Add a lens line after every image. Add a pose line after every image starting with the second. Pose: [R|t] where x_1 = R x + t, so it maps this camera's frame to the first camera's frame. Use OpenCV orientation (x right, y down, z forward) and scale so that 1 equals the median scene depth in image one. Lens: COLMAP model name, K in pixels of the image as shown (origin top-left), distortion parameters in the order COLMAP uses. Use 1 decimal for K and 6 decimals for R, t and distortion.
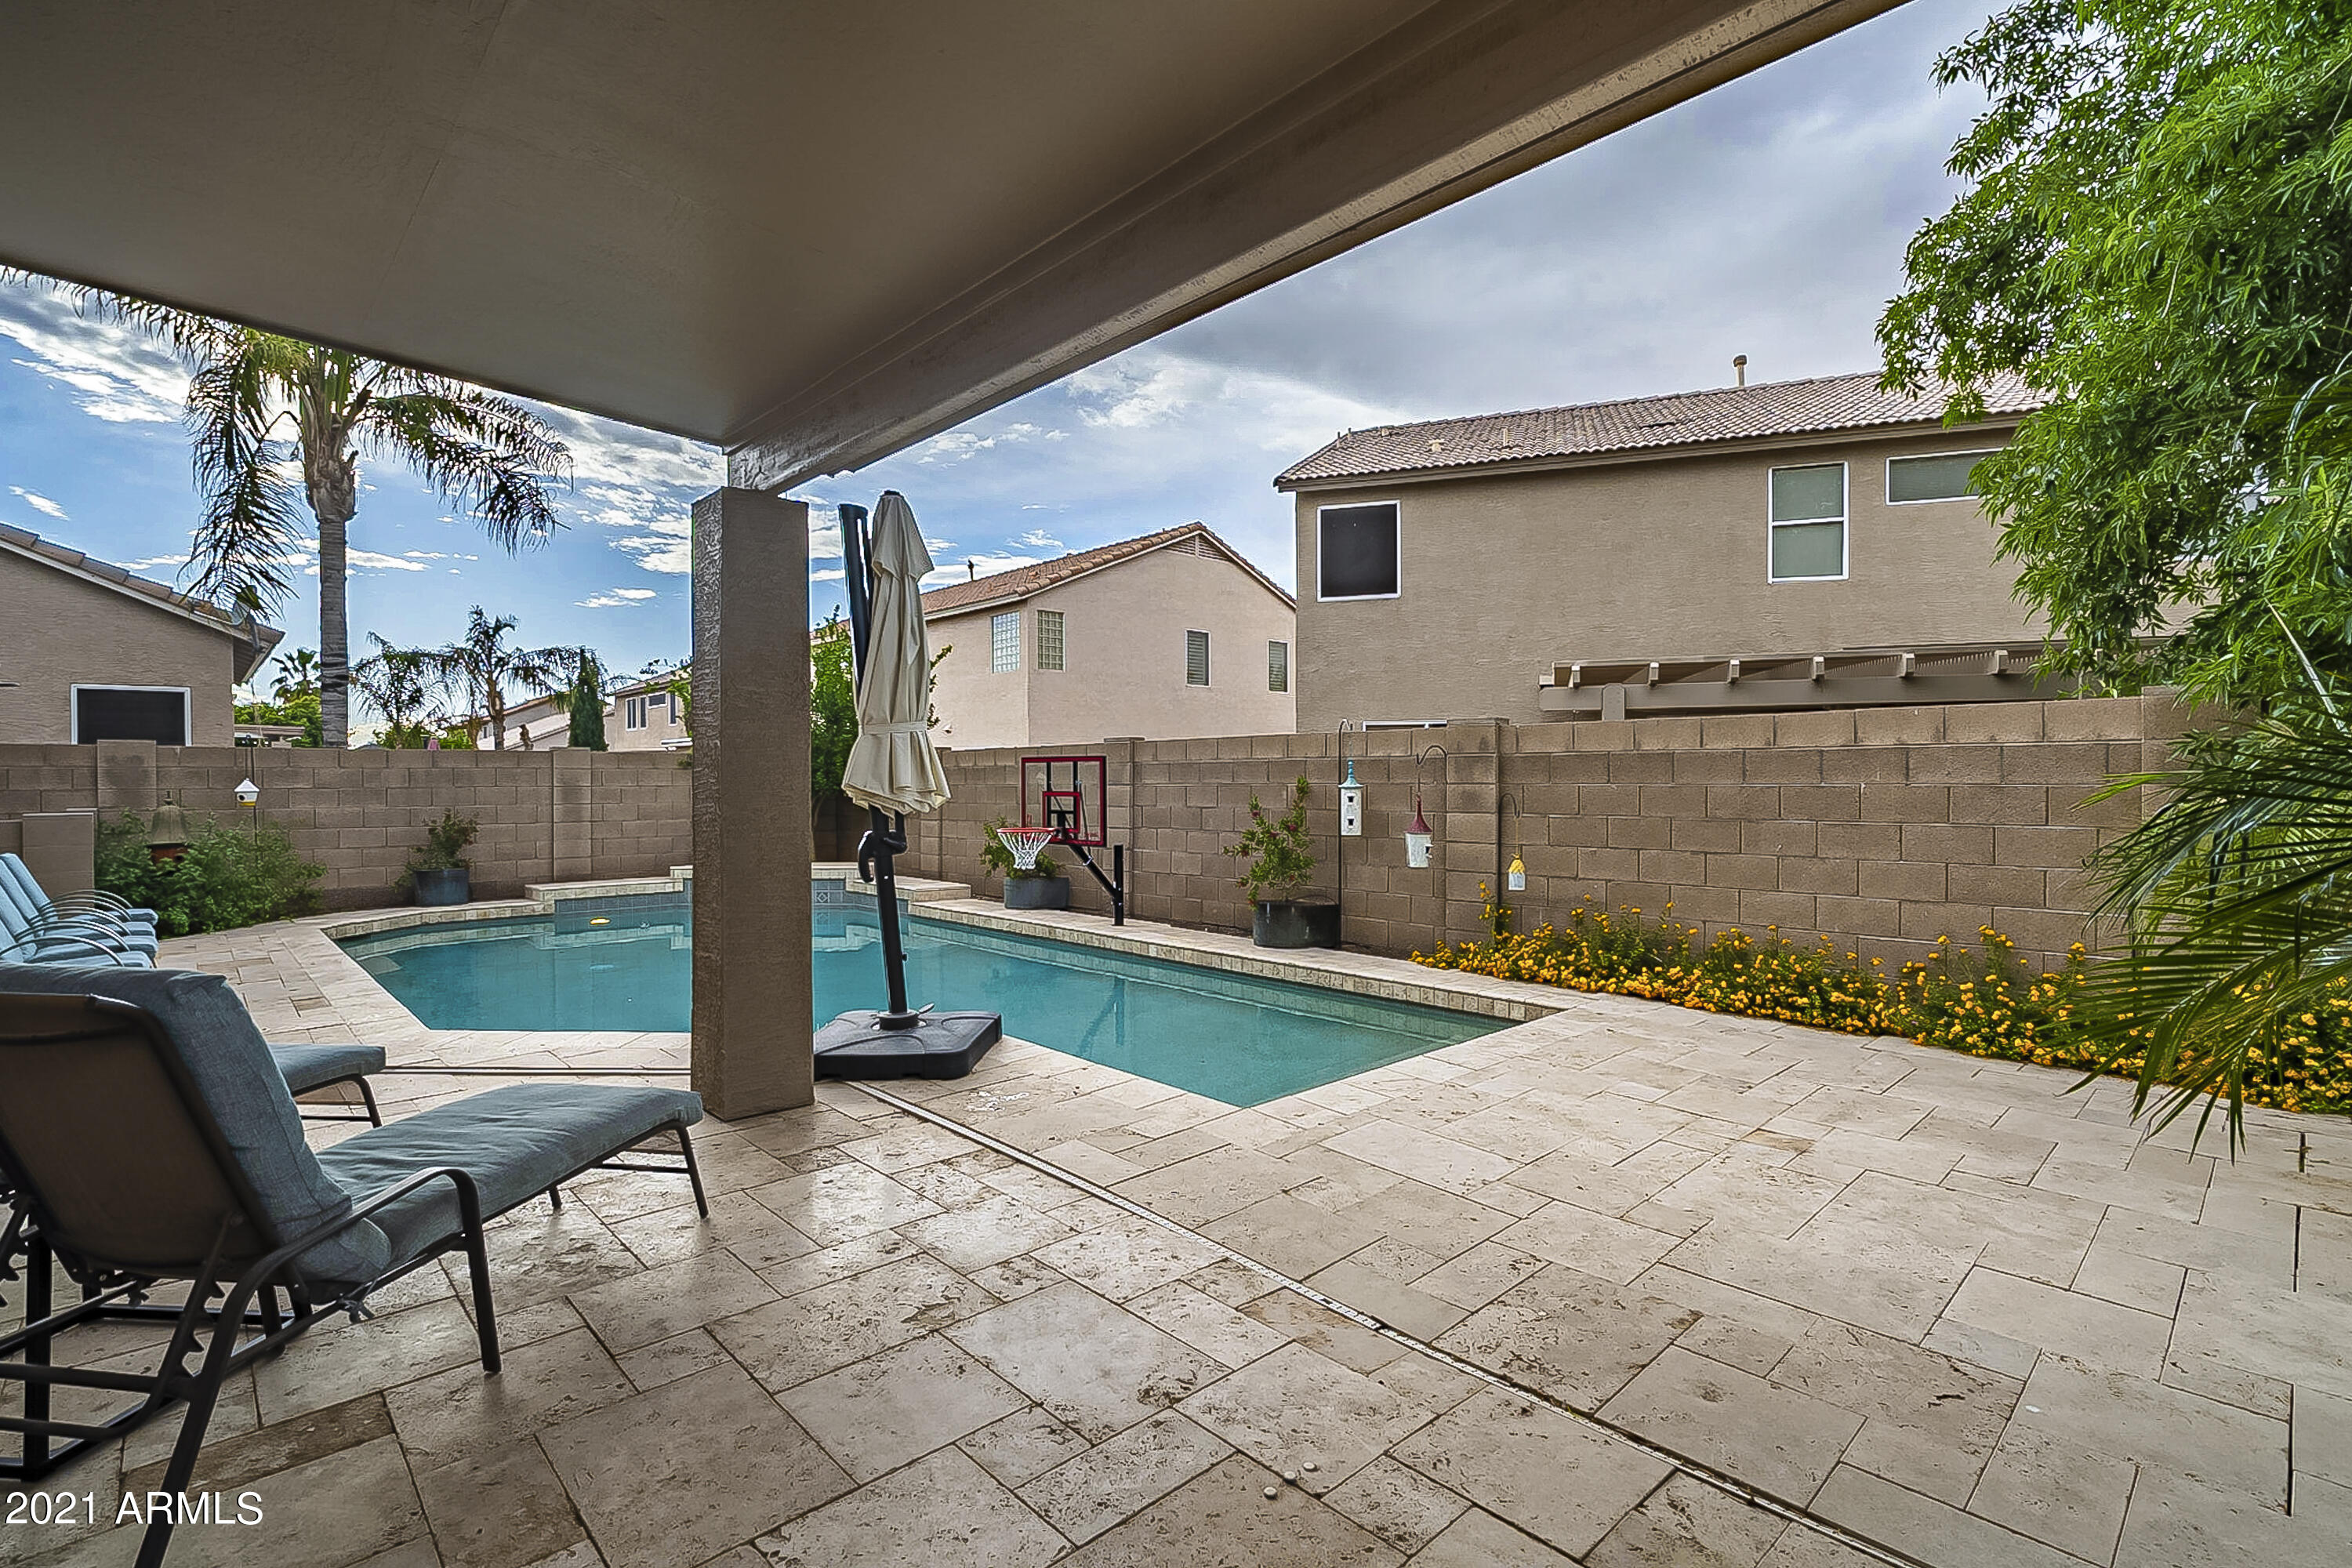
lens RADIAL K [[1079.5, 0, 1178.5], [0, 1079.5, 787.2], [0, 0, 1]] dist [-0.000335, 0.001978]
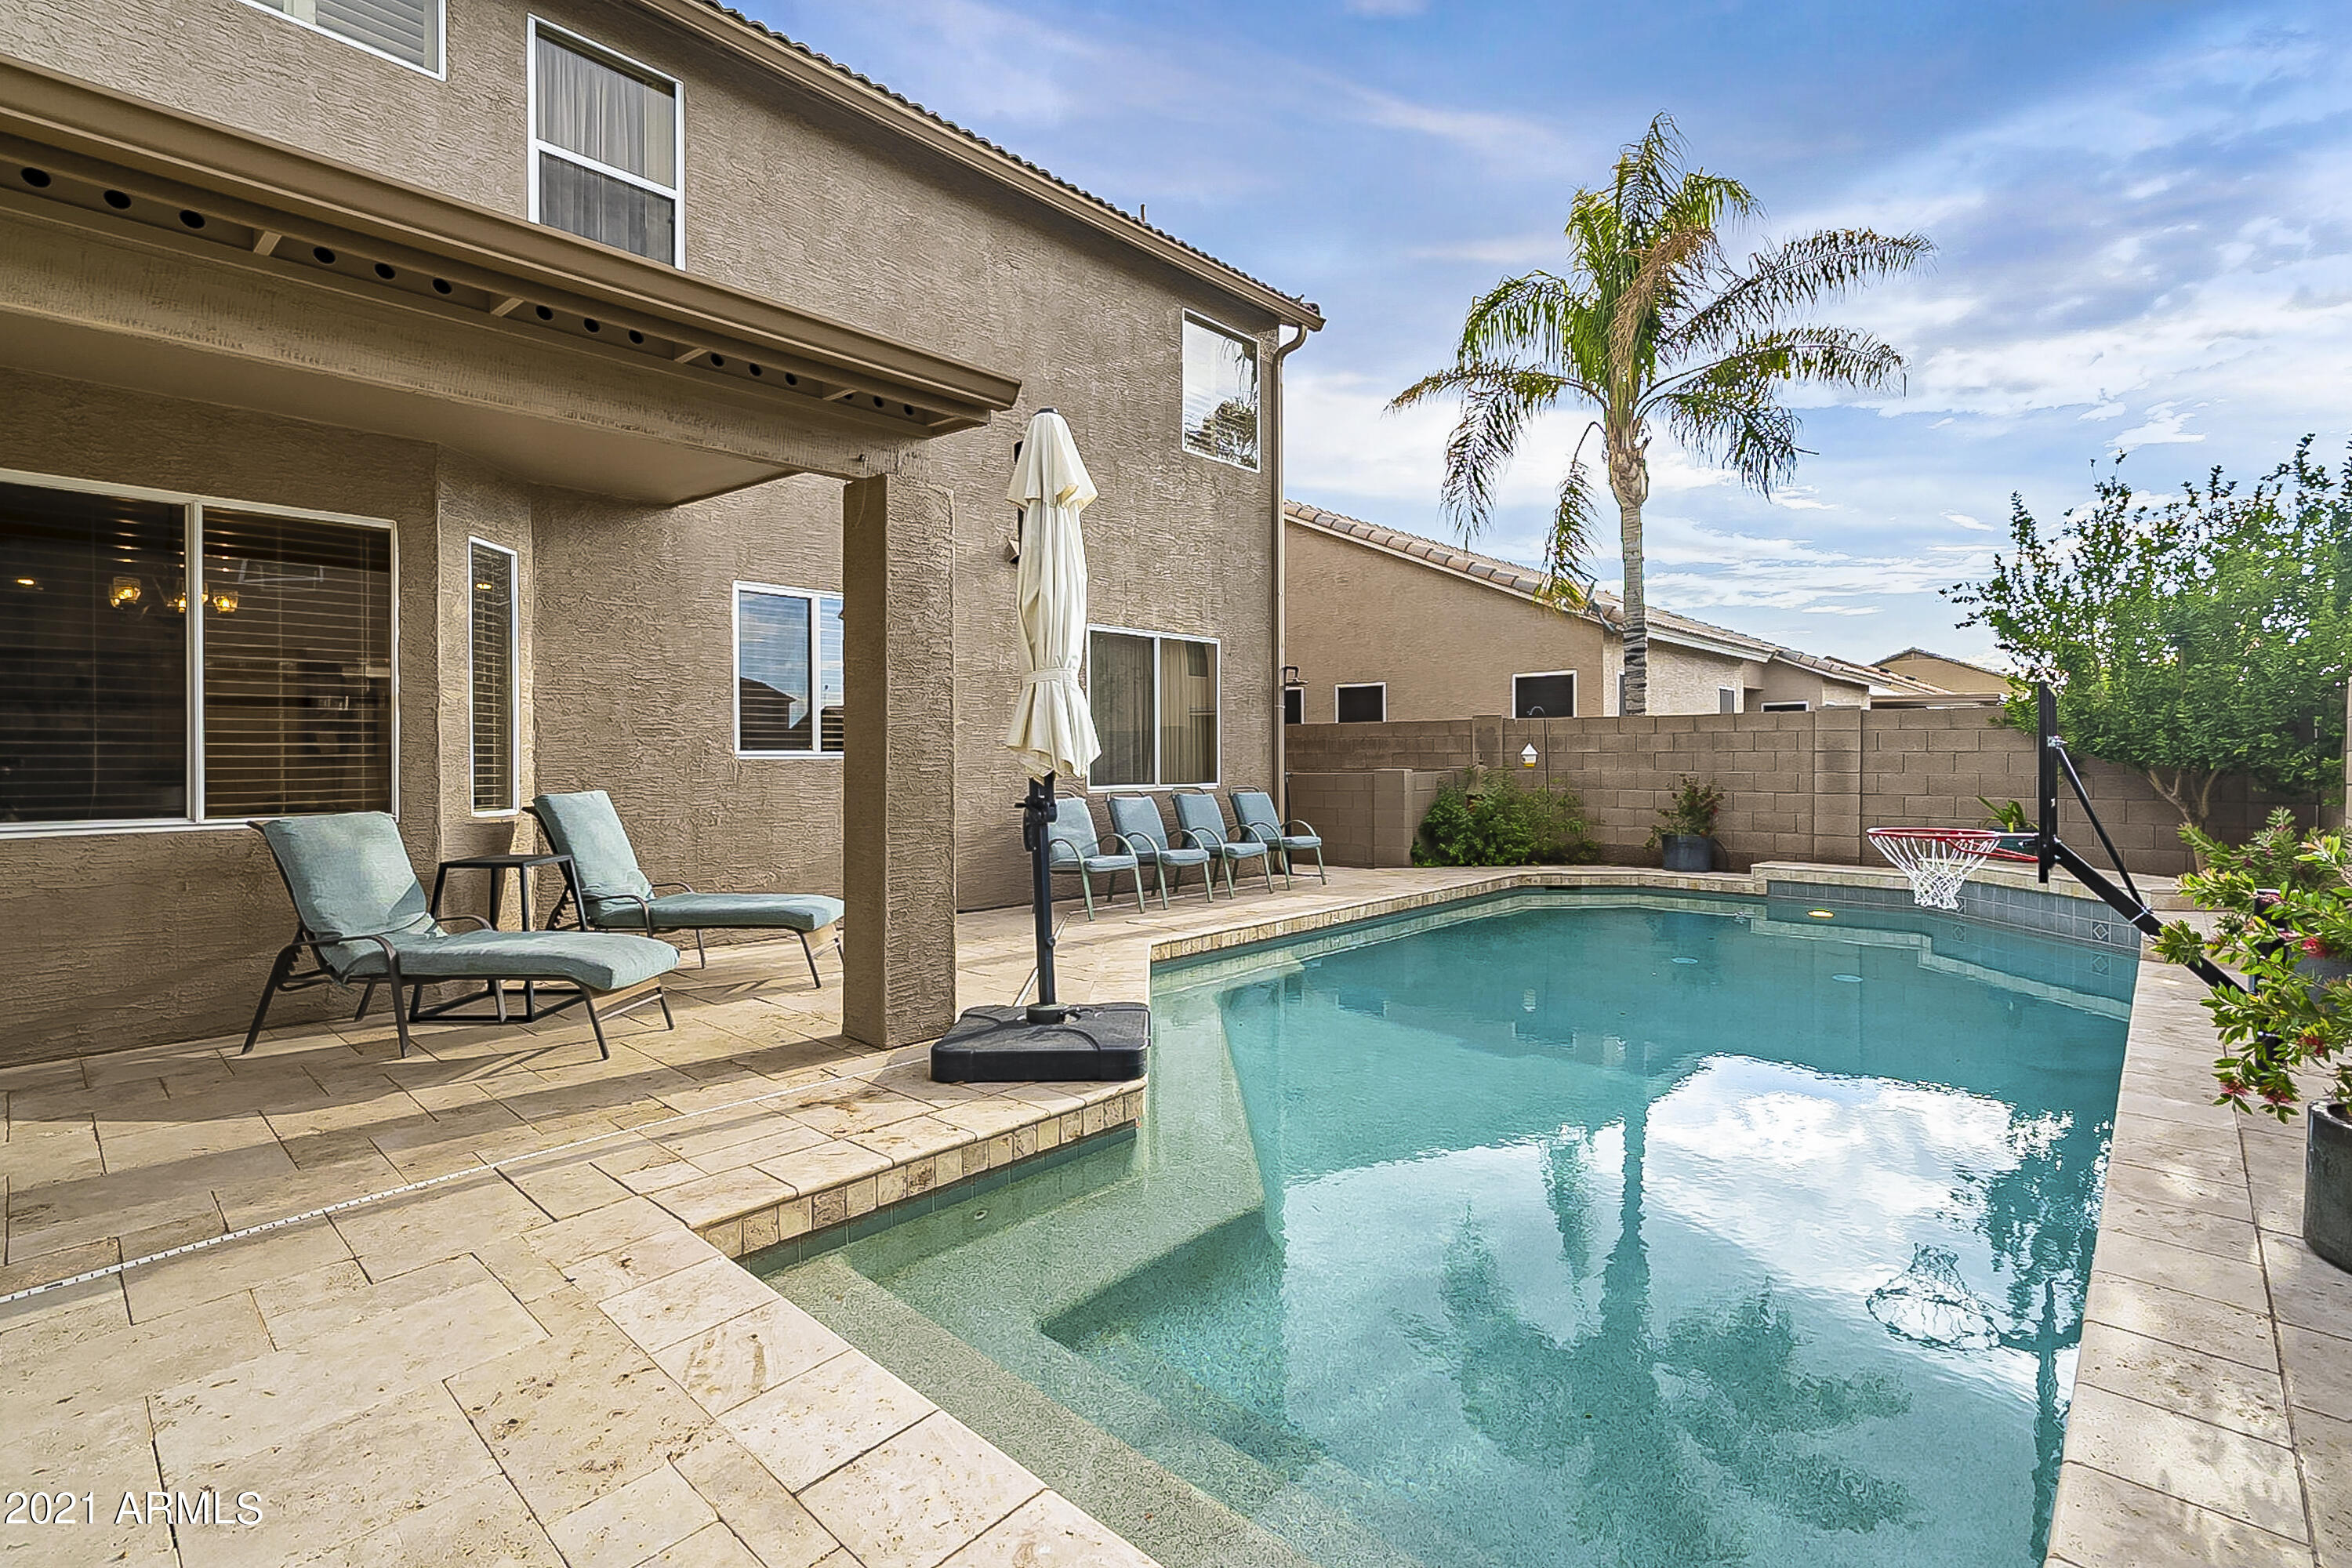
lens RADIAL K [[1079.5, 0, 1169.5], [0, 1079.5, 765.2], [0, 0, 1]] dist [-0.000335, 0.001978]
pose [[0.060740, 0.013089, -0.998068, 0.273793], [-0.004295, 0.999908, 0.012851, 0.001503], [0.998144, 0.003506, 0.060791, 0.463100]]
